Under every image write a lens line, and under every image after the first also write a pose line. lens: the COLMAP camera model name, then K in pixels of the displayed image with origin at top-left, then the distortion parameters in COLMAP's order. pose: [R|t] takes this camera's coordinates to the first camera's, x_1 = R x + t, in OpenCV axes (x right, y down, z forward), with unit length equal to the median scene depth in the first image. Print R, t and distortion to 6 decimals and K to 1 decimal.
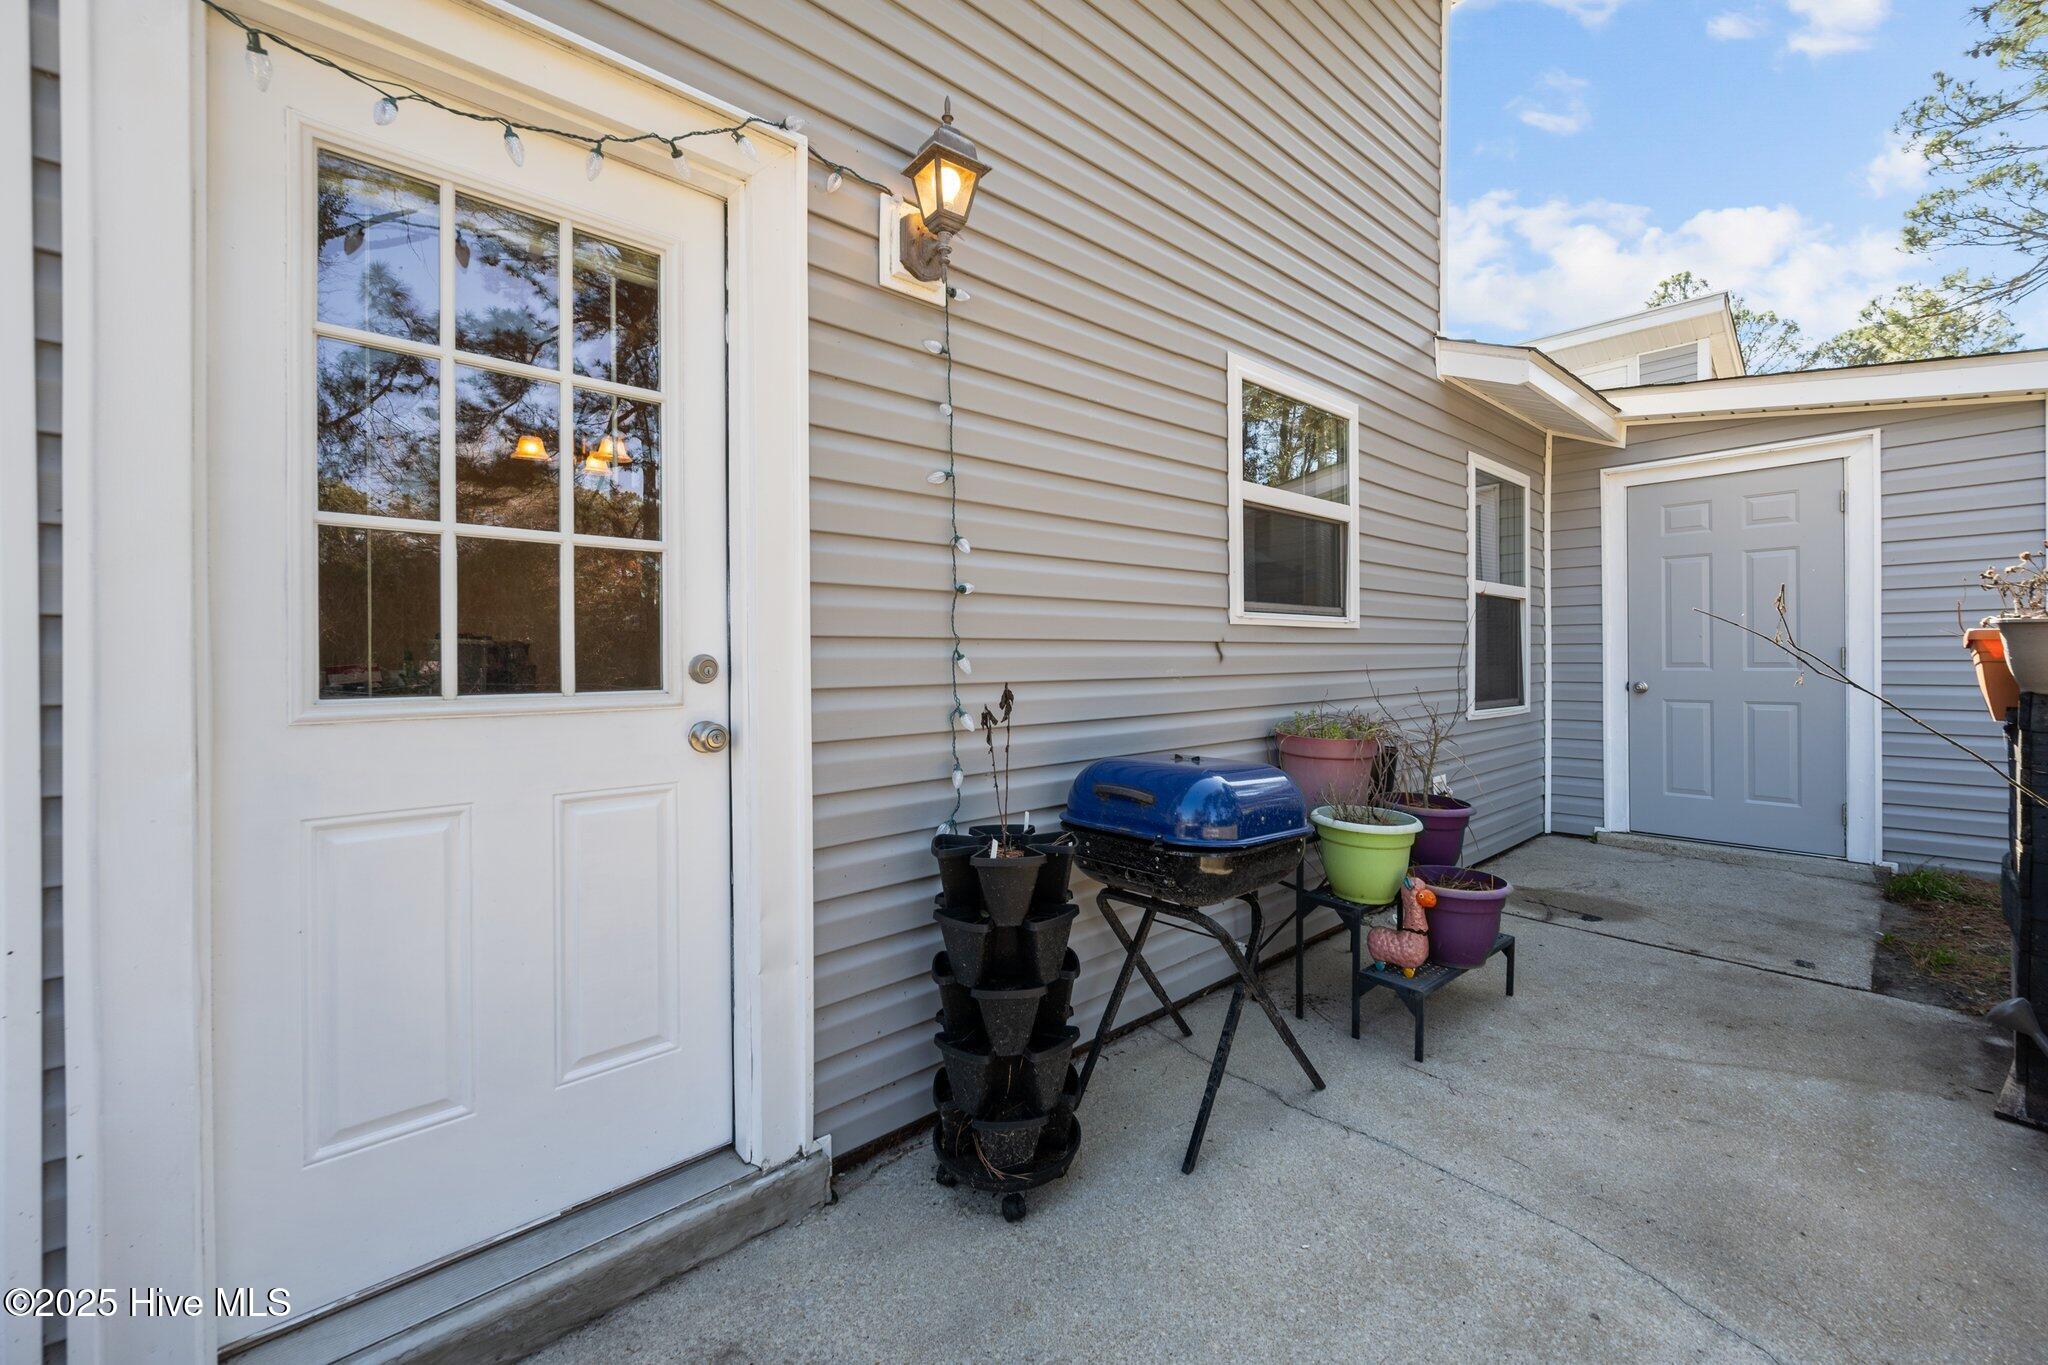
lens RADIAL K [[816.5, 0, 1028.0], [0, 816.5, 657.8], [0, 0, 1]] dist [0.000554, 0.000013]
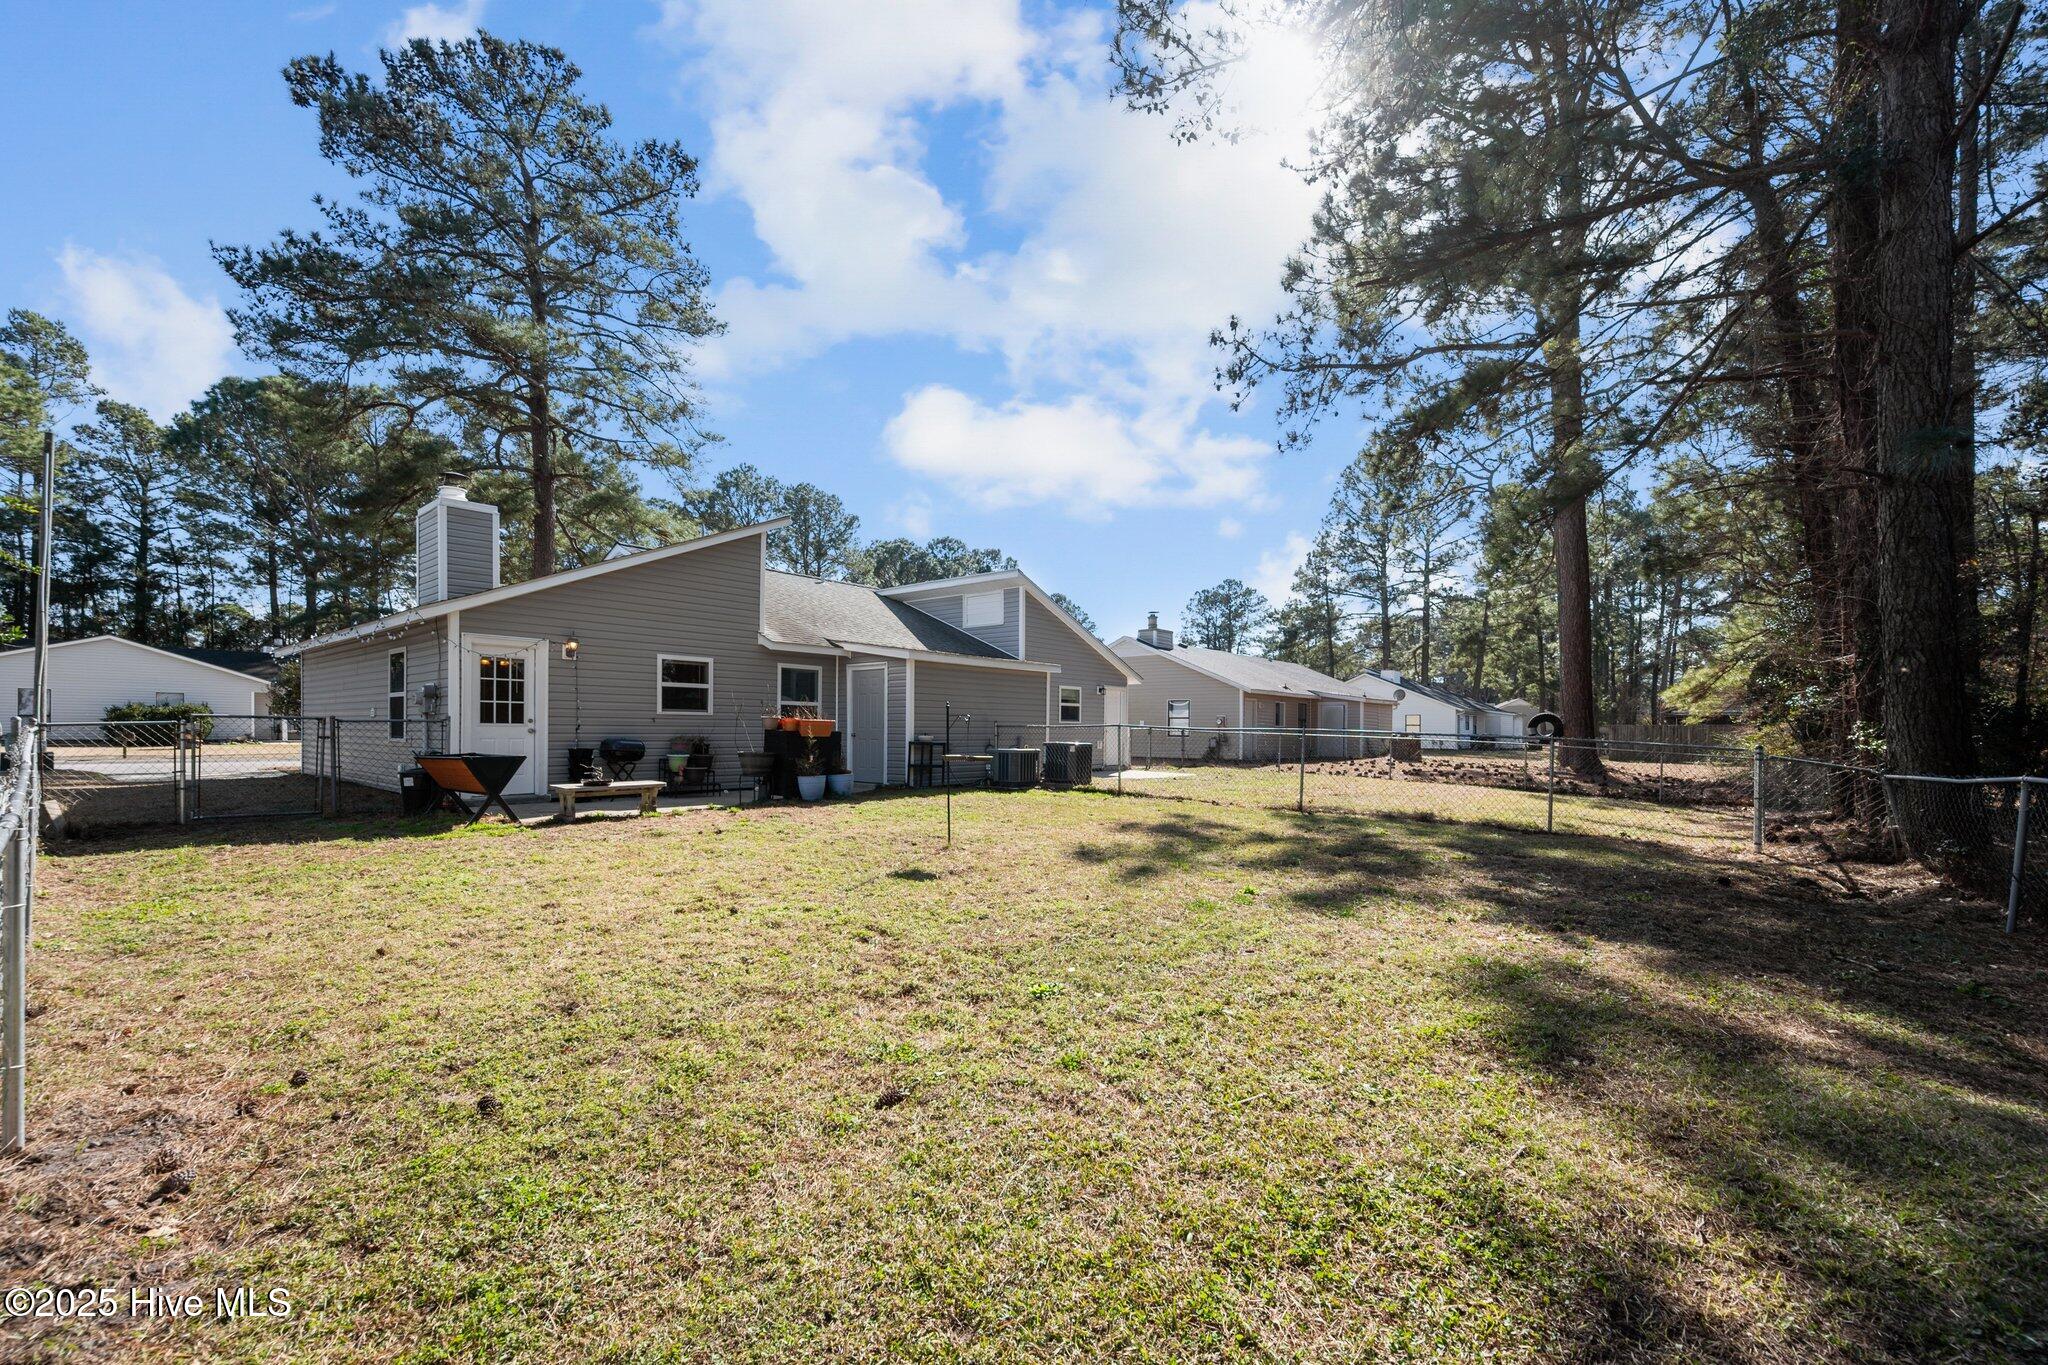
lens RADIAL K [[839.5, 0, 1023.3], [0, 839.5, 741.2], [0, 0, 1]] dist [0.000583, 0.000186]
pose [[0.990891, 0.017382, 0.133539, 2.233549], [-0.019234, 0.999736, 0.012587, 0.014383], [-0.133285, -0.015041, 0.990964, -5.282995]]
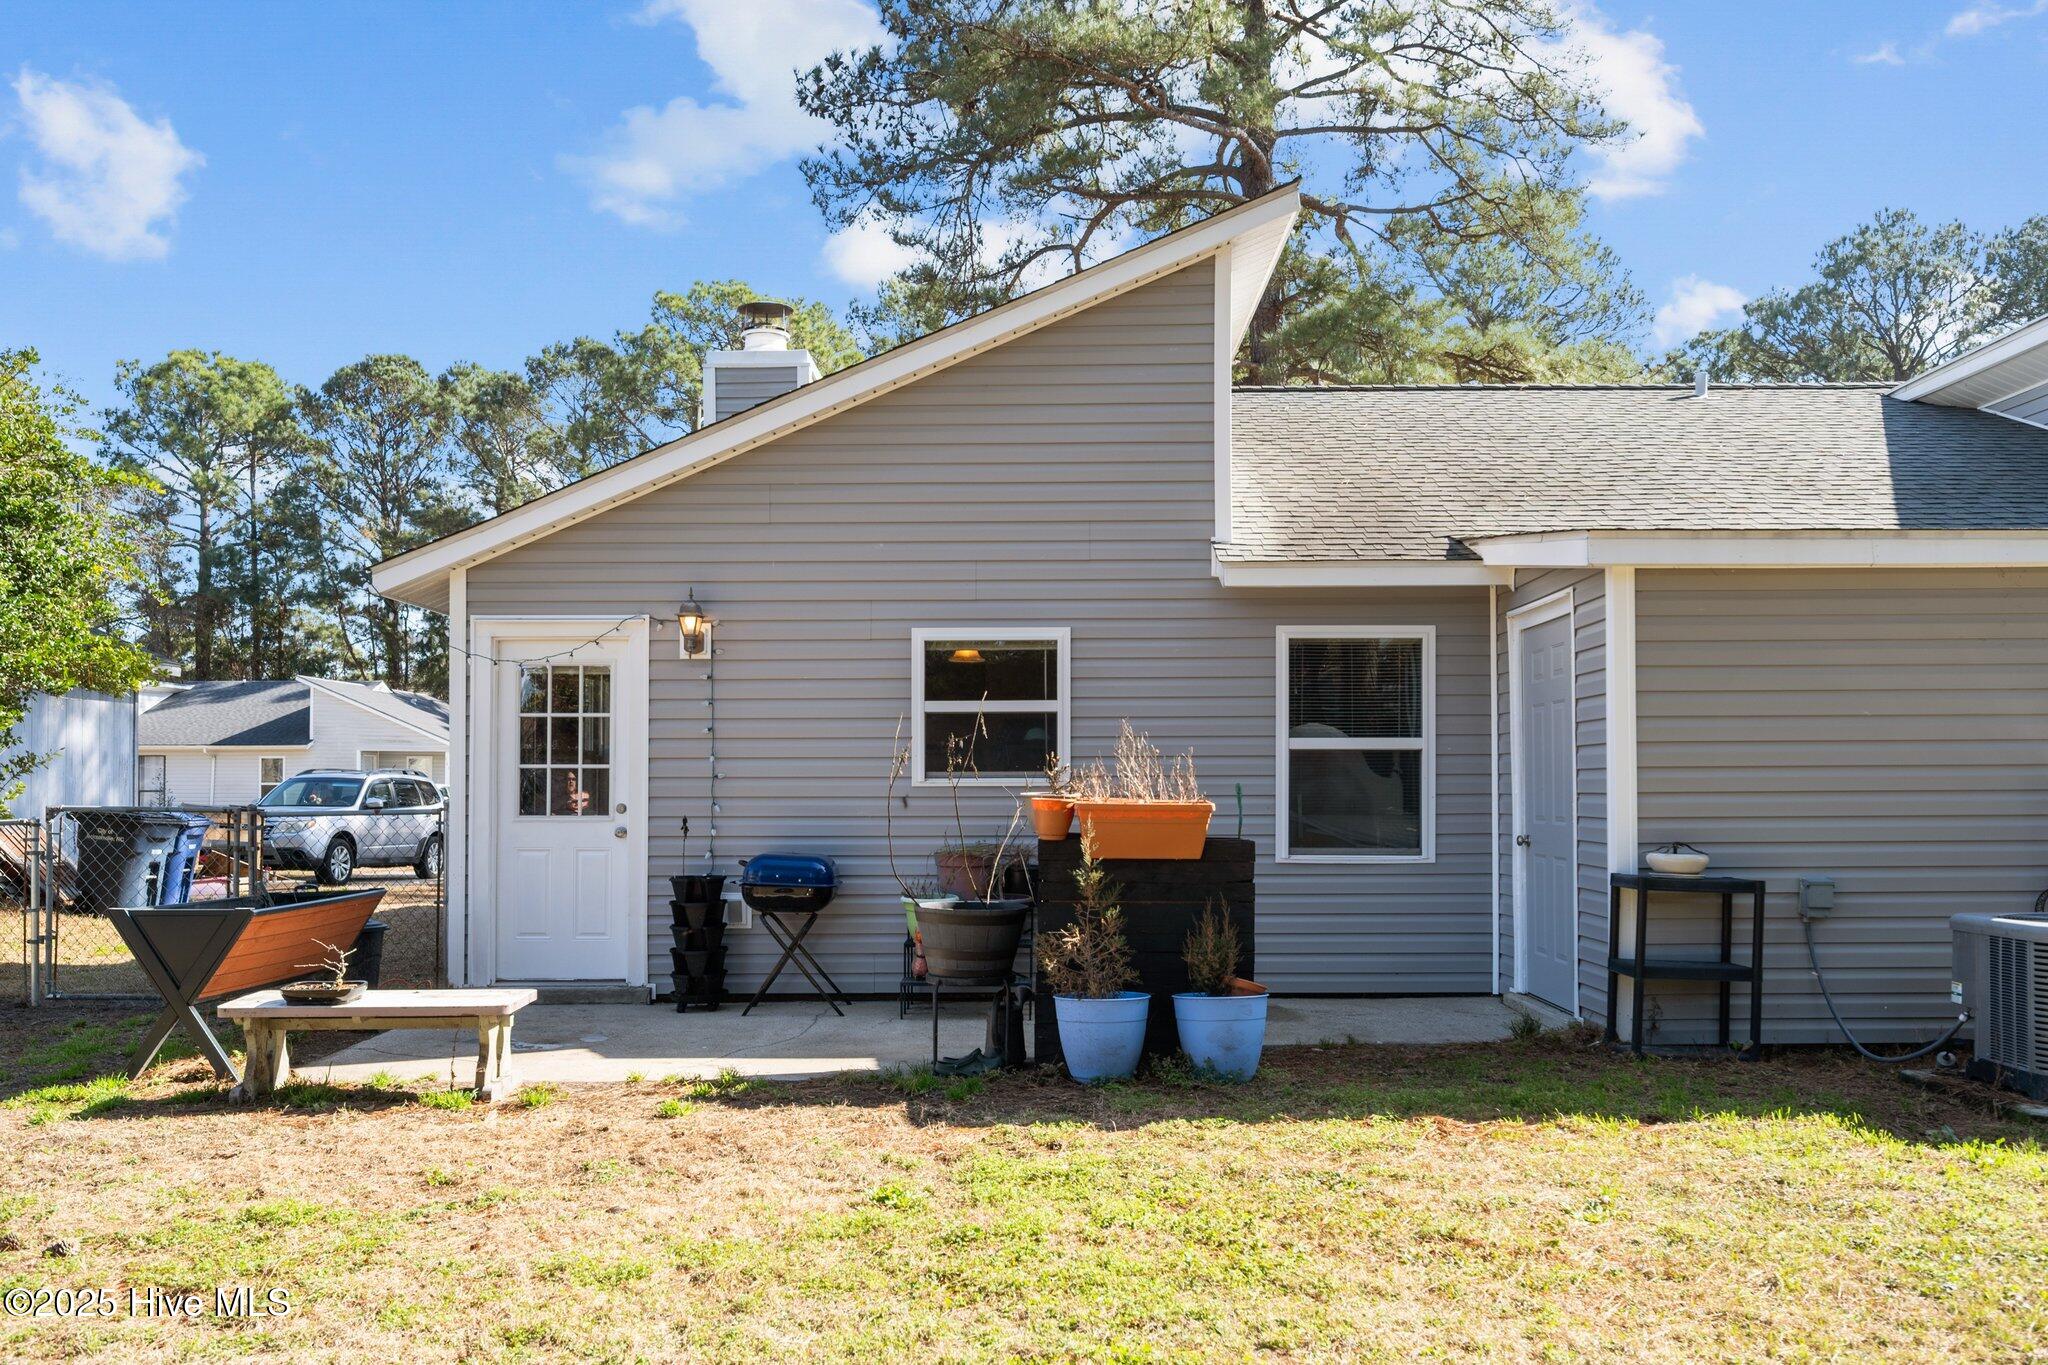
lens RADIAL K [[1576.3, 0, 1024.7], [0, 1576.3, 757.2], [0, 0, 1]] dist [0.005102, 0.003038]
pose [[0.736465, -0.002938, -0.676469, 3.622394], [-0.004471, 0.999948, -0.009209, -0.100151], [0.676460, 0.009807, 0.736414, -1.738845]]
